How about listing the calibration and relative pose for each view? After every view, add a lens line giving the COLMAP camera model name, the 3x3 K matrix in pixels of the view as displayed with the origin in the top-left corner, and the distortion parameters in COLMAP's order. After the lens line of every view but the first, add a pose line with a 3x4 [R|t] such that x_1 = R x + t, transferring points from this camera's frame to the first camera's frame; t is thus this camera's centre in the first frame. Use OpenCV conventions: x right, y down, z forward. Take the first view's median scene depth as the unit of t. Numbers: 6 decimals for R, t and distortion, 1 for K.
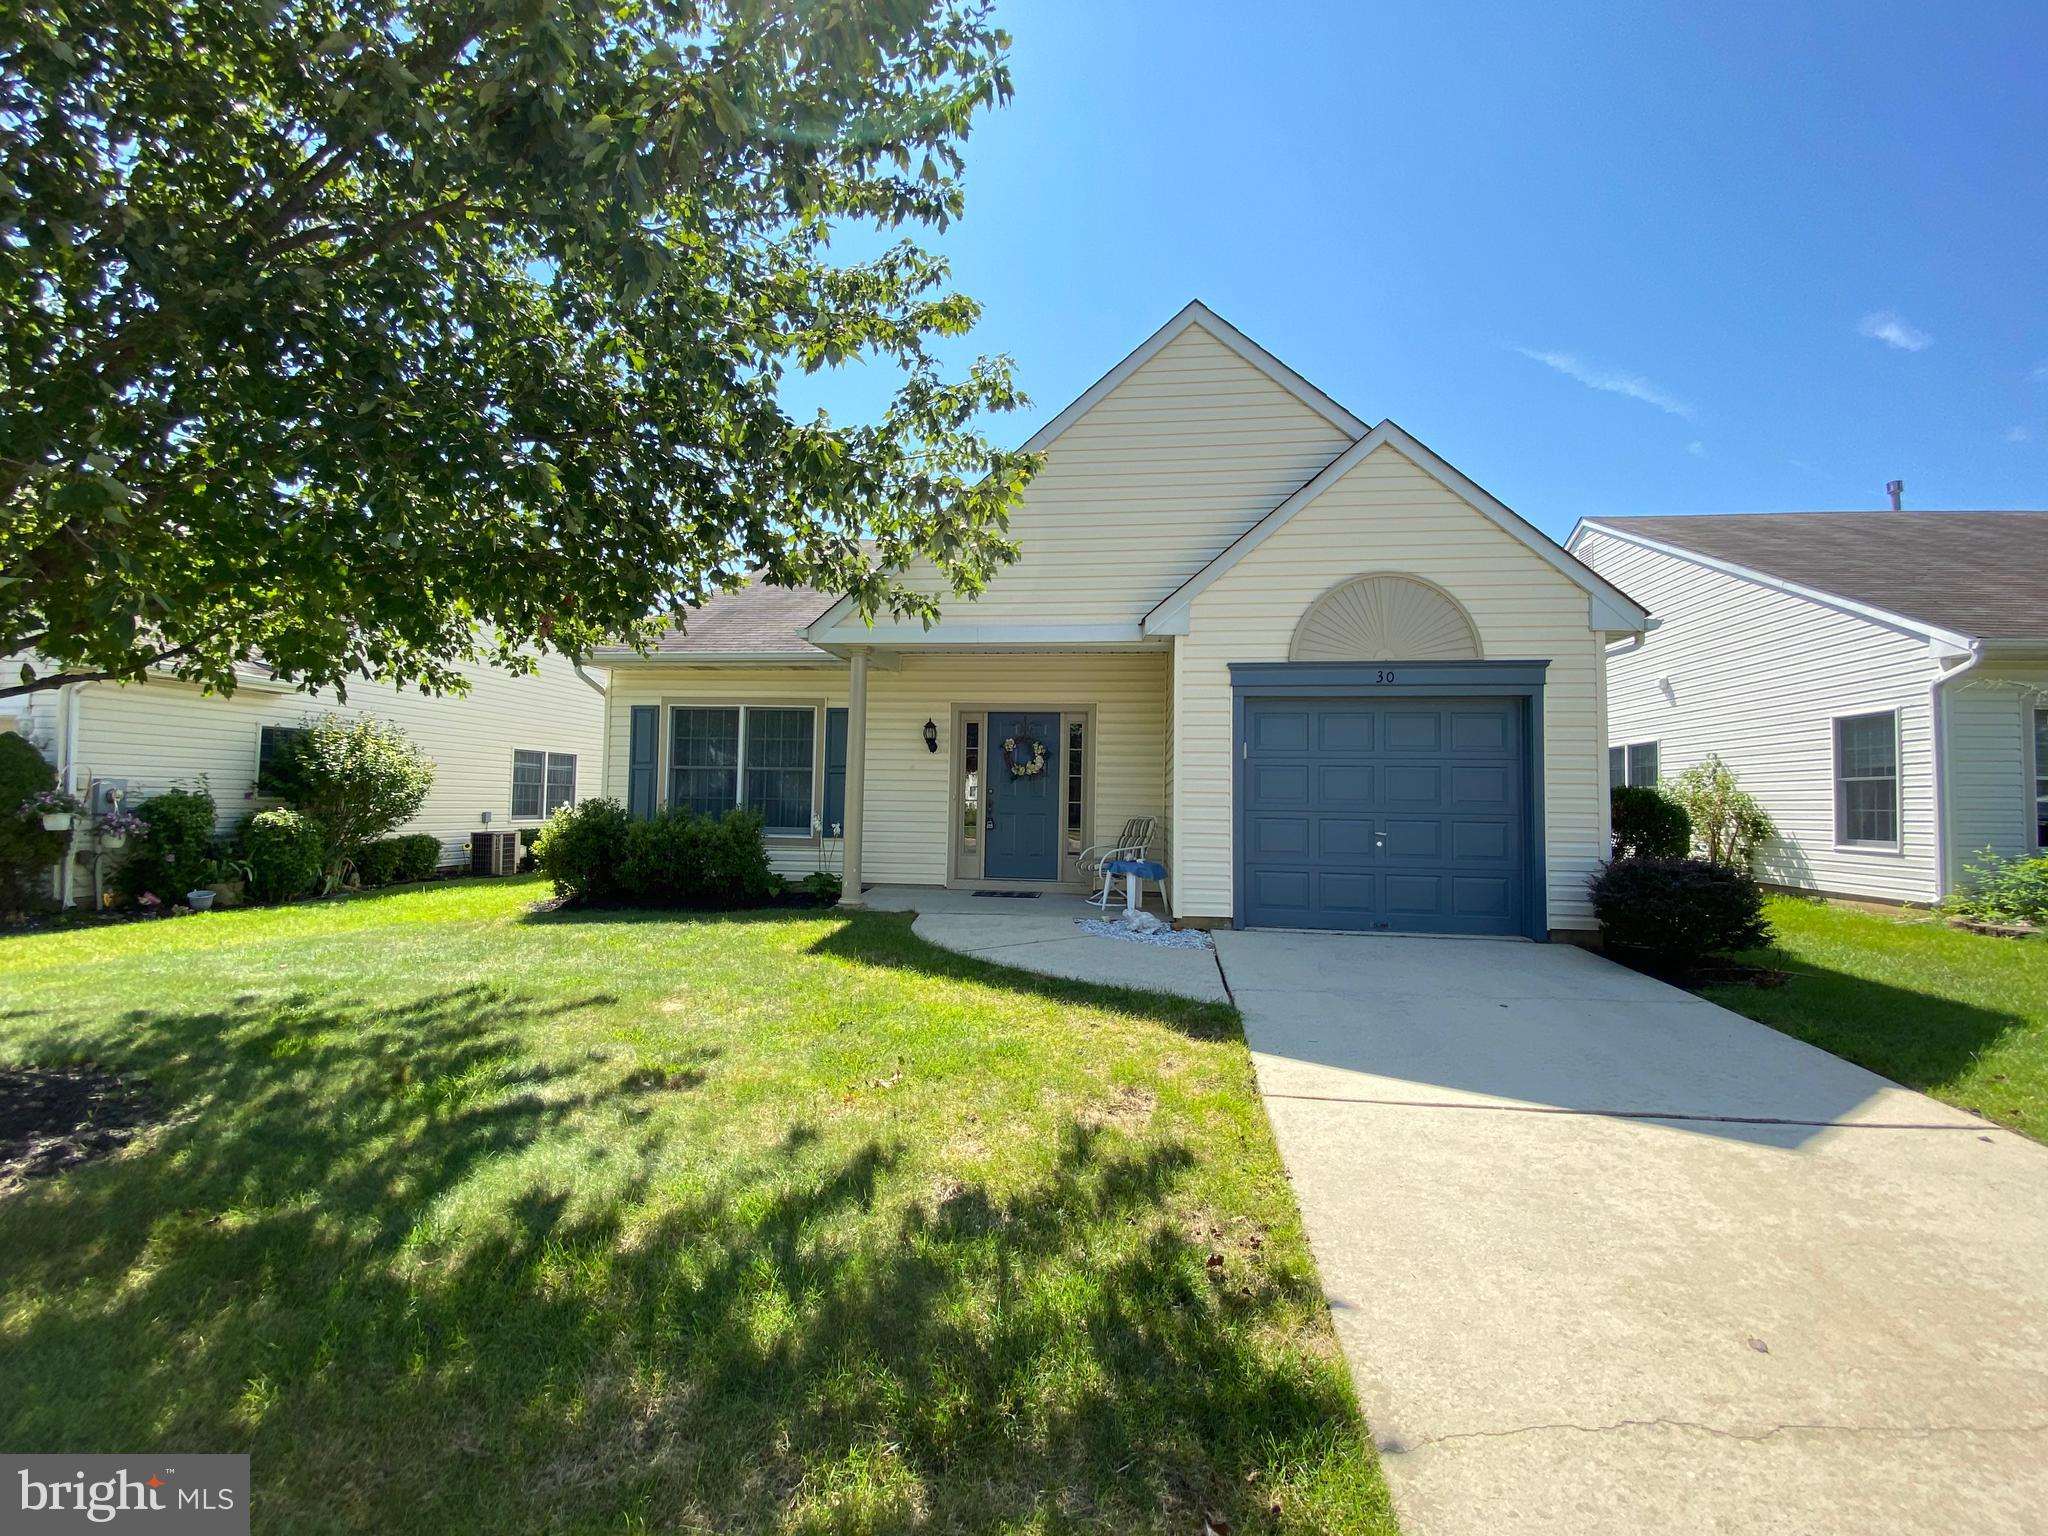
lens RADIAL K [[836.3, 0, 1029.7], [0, 836.3, 768.0], [0, 0, 1]] dist [0.035339, -0.029023]
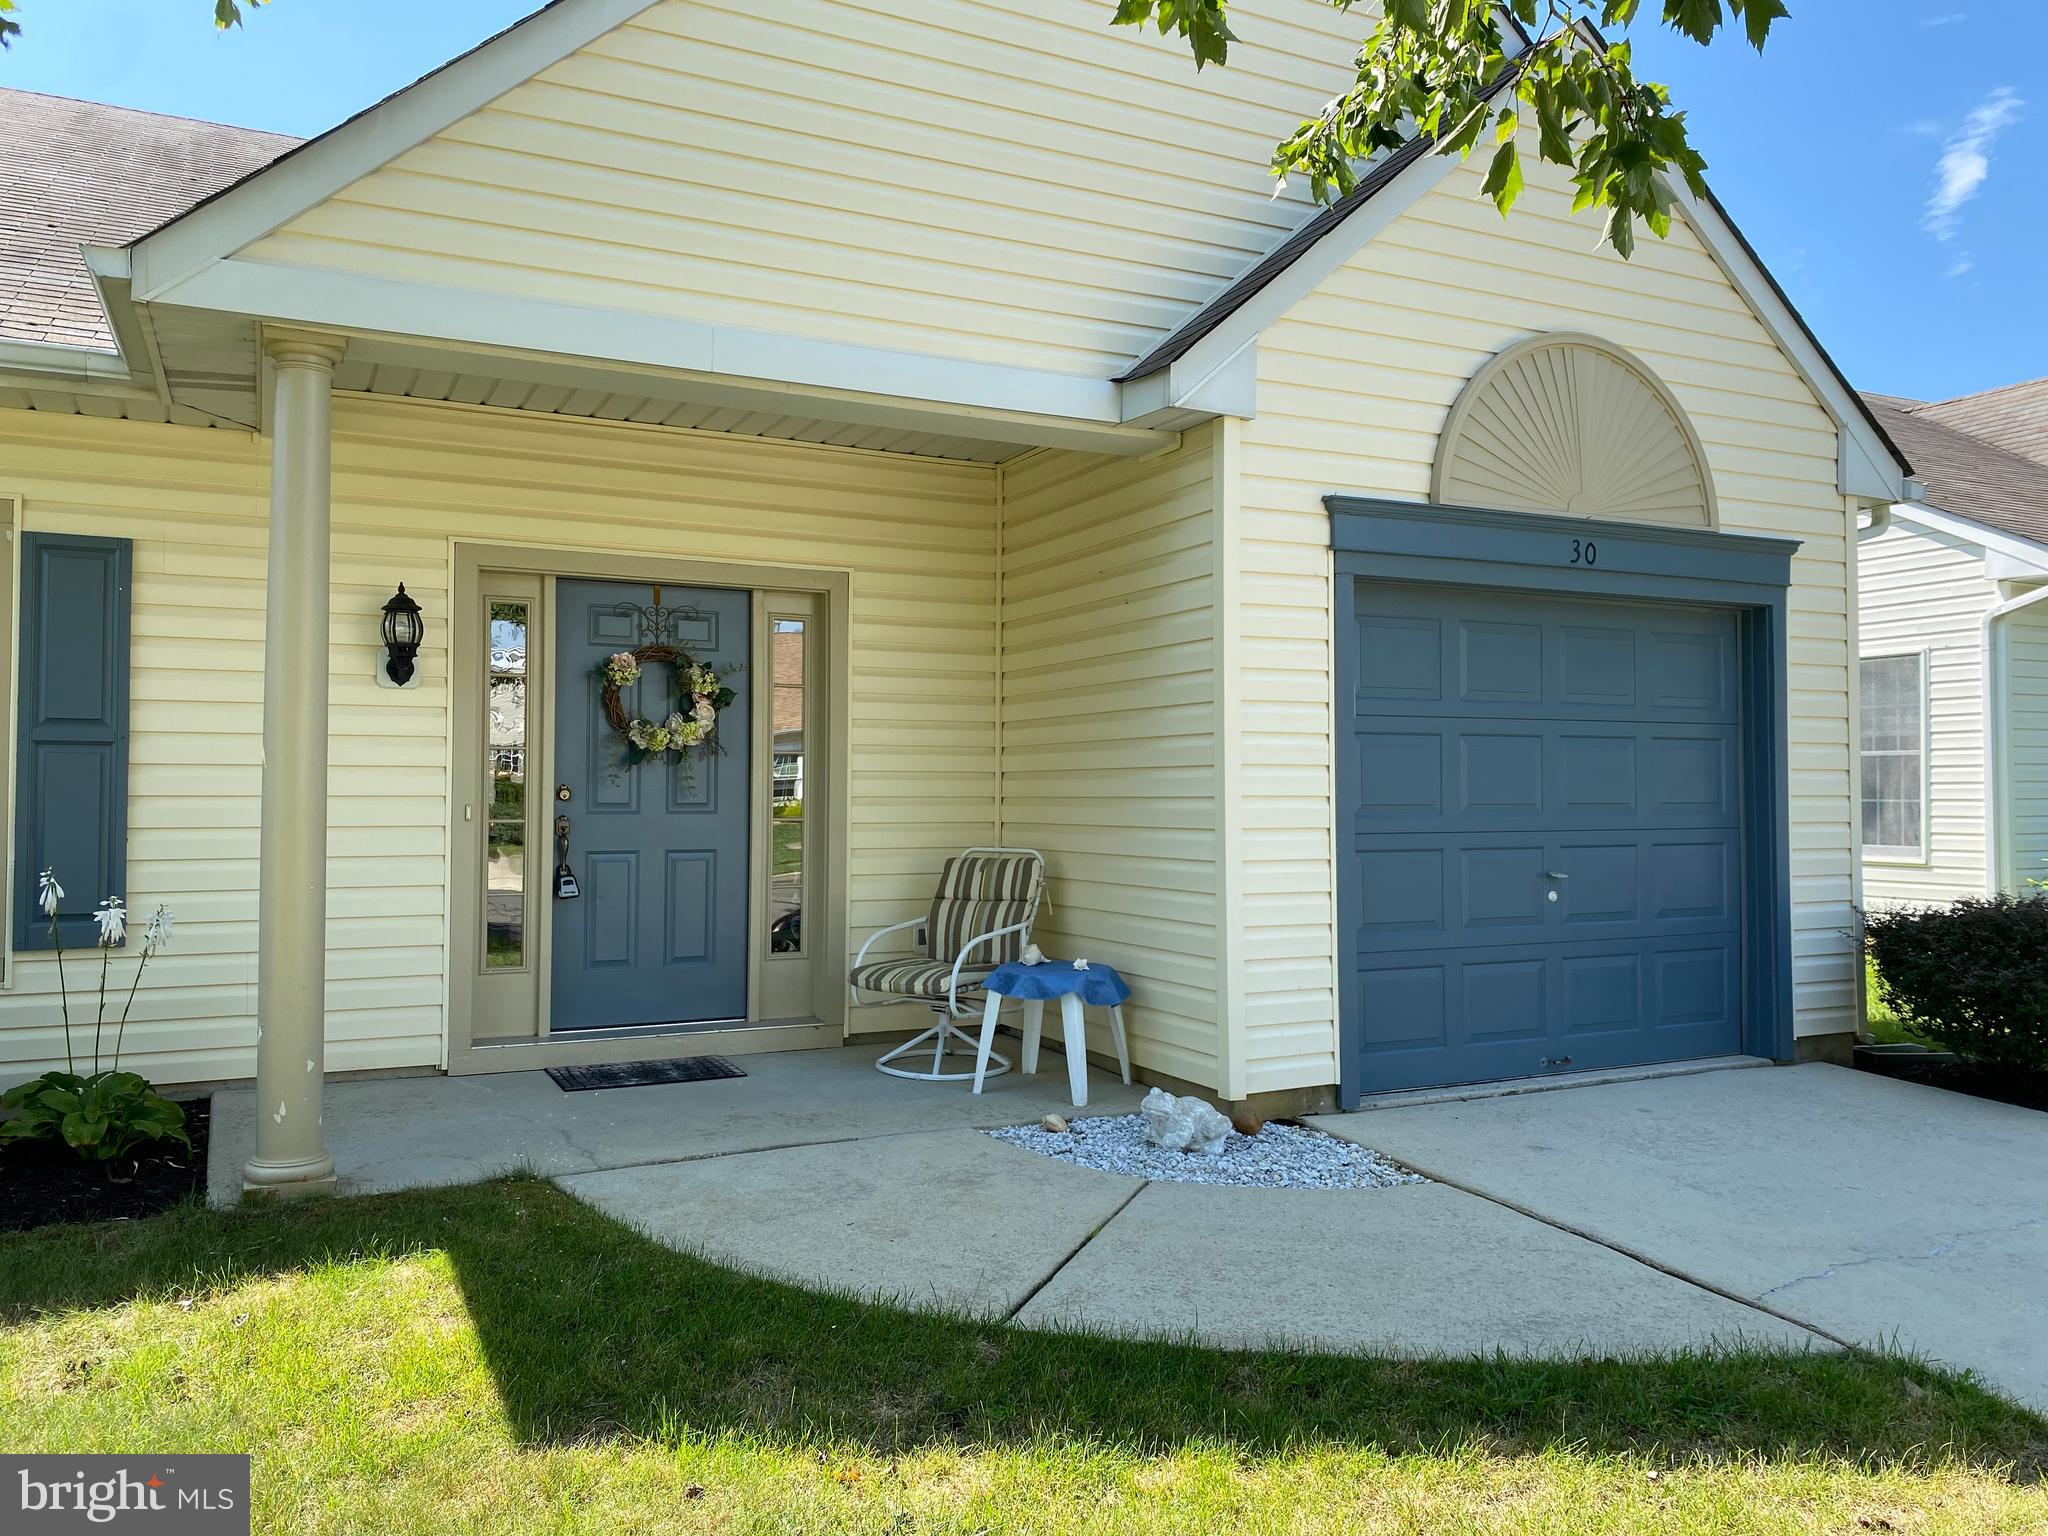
lens RADIAL K [[1591.2, 0, 1024.0], [0, 1591.2, 768.0], [0, 0, 1]] dist [0.064900, -0.108554]
pose [[0.824211, -0.008408, 0.566221, -0.318536], [-0.010115, 0.999512, 0.029564, -0.007340], [-0.566193, -0.030094, 0.823723, 0.362305]]
